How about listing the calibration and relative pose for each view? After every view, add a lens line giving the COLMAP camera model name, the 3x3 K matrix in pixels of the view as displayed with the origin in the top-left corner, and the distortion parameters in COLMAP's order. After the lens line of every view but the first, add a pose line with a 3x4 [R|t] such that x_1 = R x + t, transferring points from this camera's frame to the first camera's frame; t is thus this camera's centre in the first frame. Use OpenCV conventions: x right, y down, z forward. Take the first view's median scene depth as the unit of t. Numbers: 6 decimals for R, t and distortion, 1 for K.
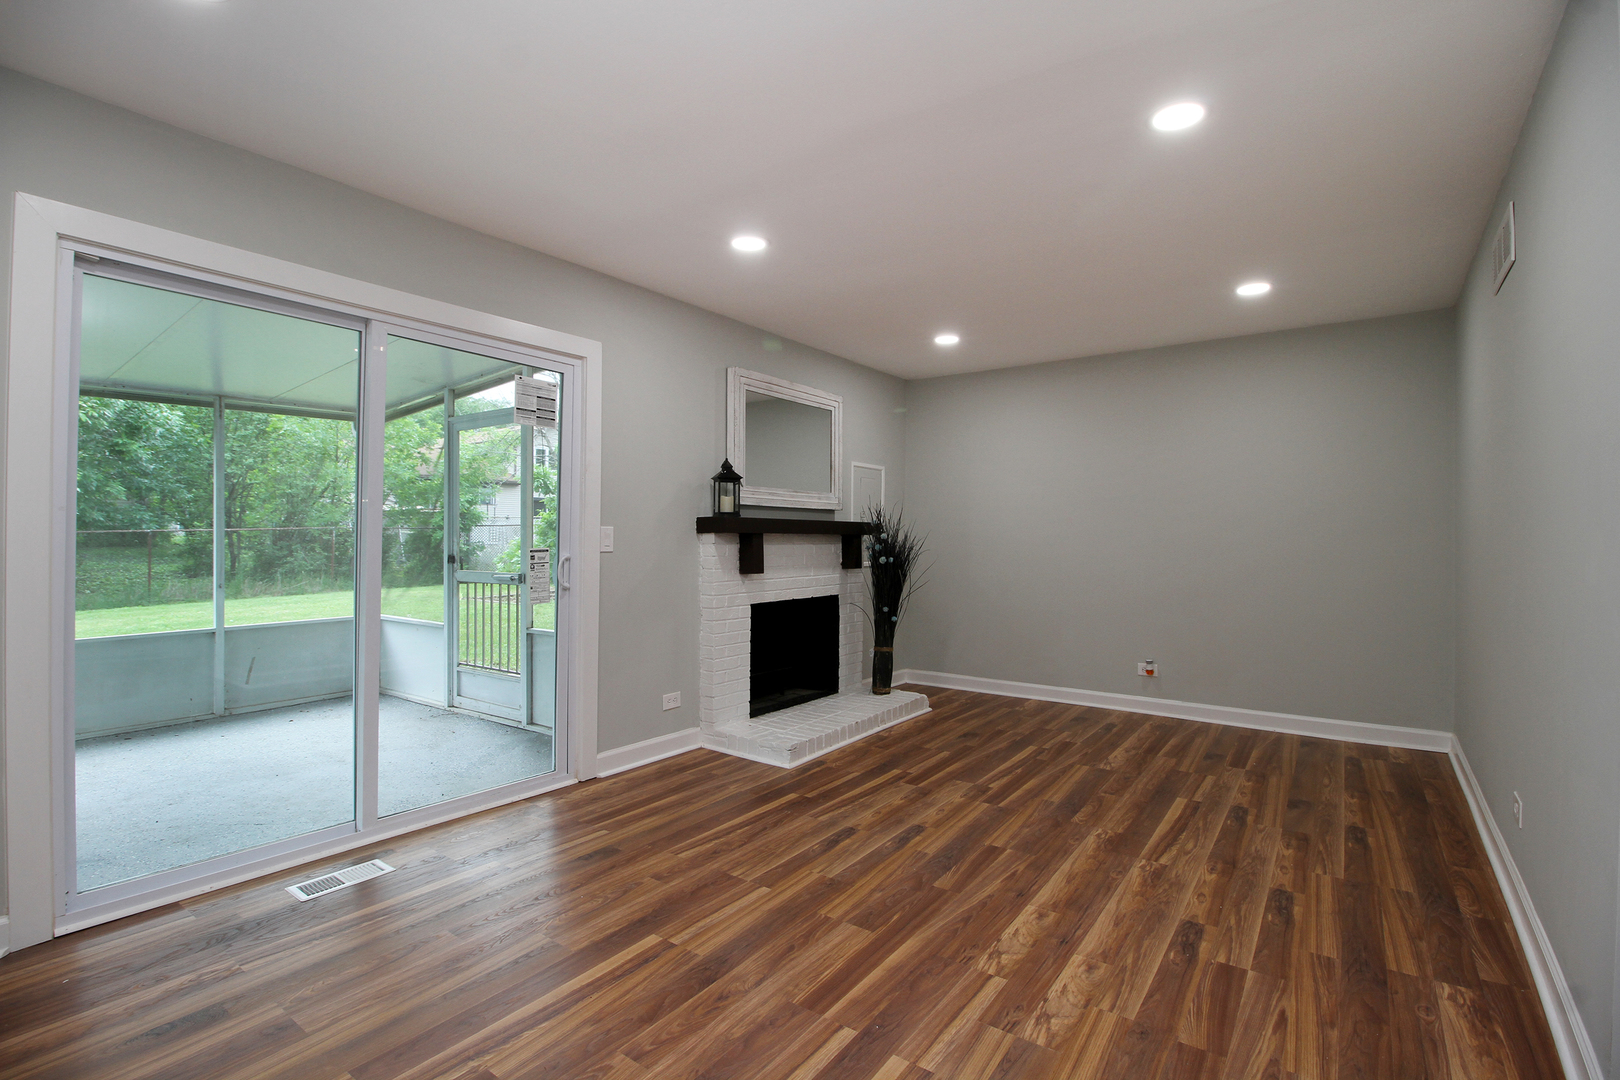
lens RADIAL K [[751.8, 0, 813.9], [0, 751.8, 533.7], [0, 0, 1]] dist [0.001681, -0.010602]
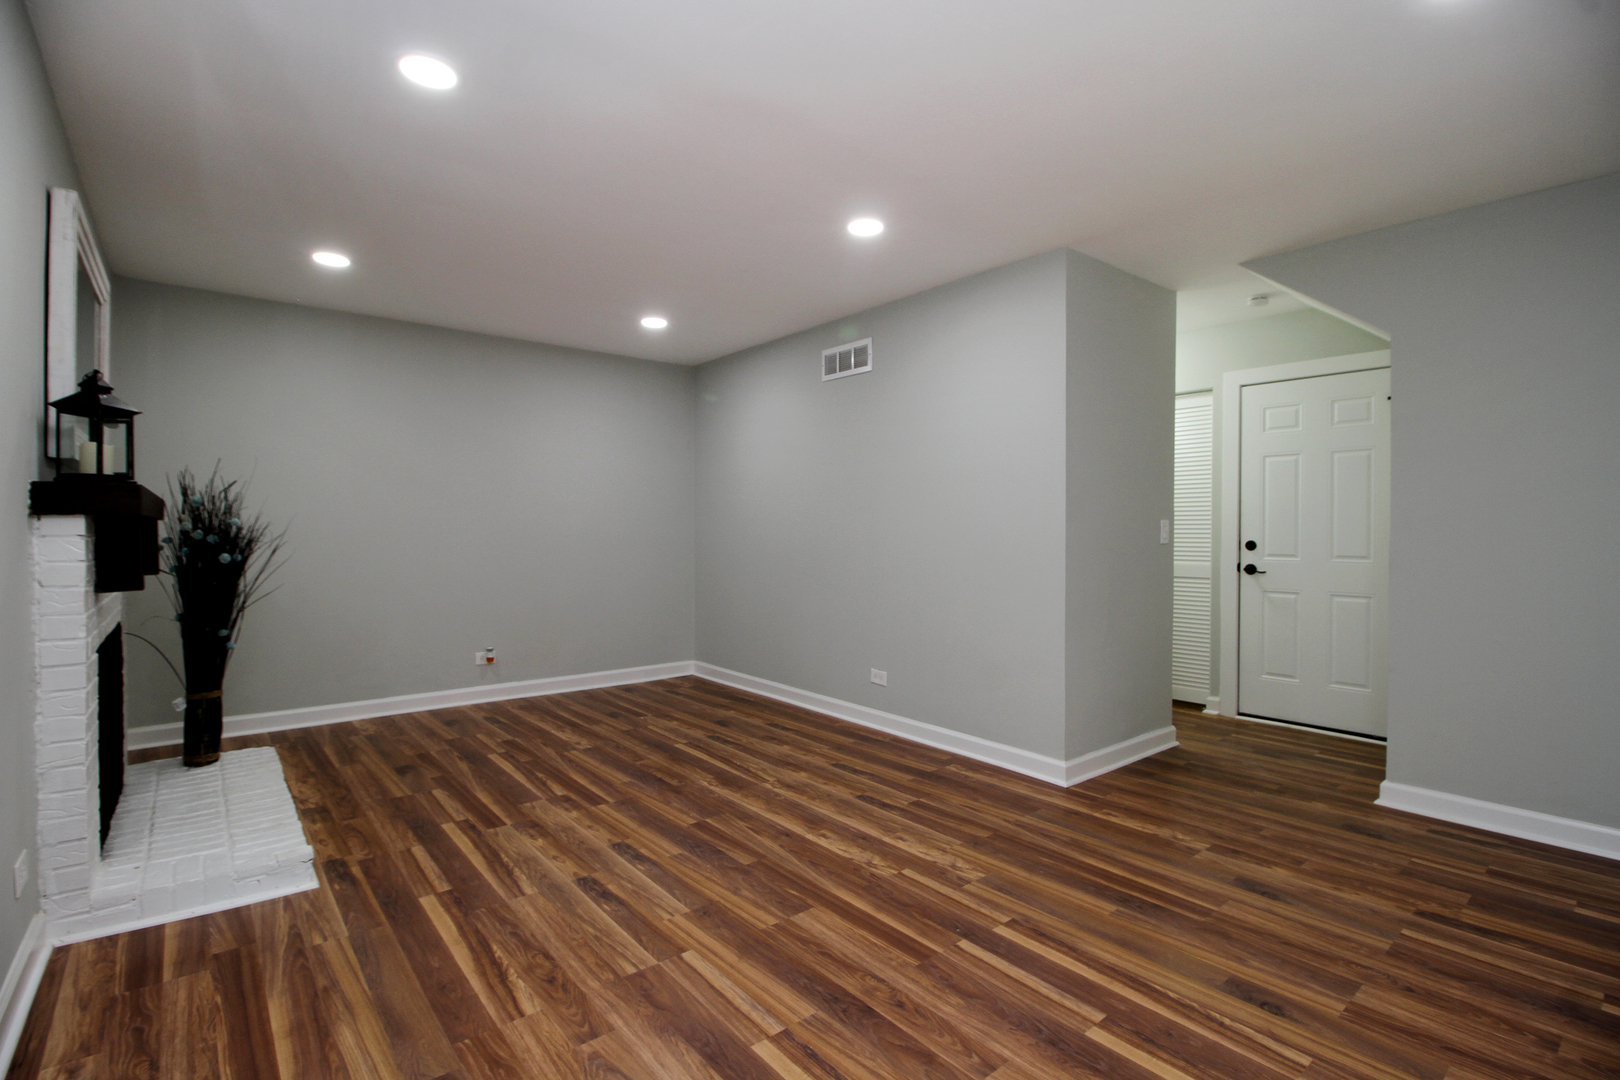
lens RADIAL K [[751.8, 0, 813.9], [0, 751.8, 533.7], [0, 0, 1]] dist [0.001681, -0.010602]
pose [[0.252942, -0.009064, 0.967439, -0.733270], [-0.008423, 0.999898, 0.011570, 0.001435], [-0.967445, -0.011075, 0.252840, 0.590977]]
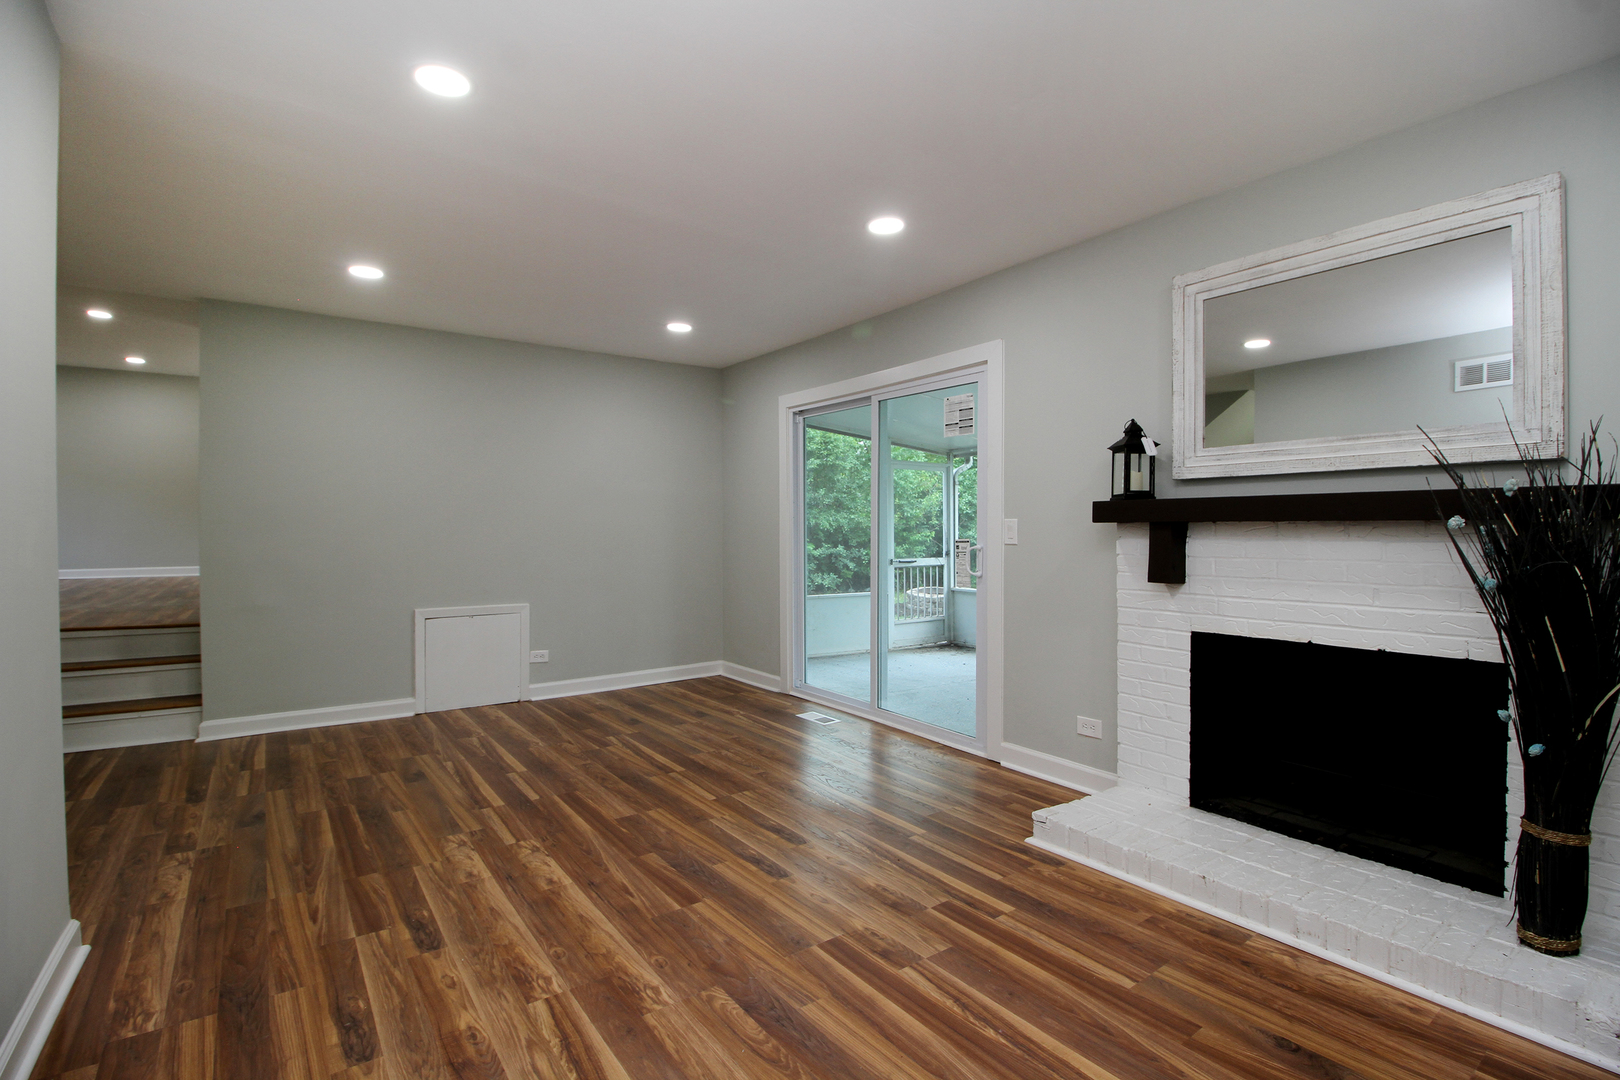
lens RADIAL K [[751.8, 0, 813.9], [0, 751.8, 533.7], [0, 0, 1]] dist [0.001681, -0.010602]
pose [[-0.311006, -0.000460, -0.950408, 0.998467], [0.004080, 0.999990, -0.001819, 0.014556], [0.950399, -0.004444, -0.311001, 1.403623]]
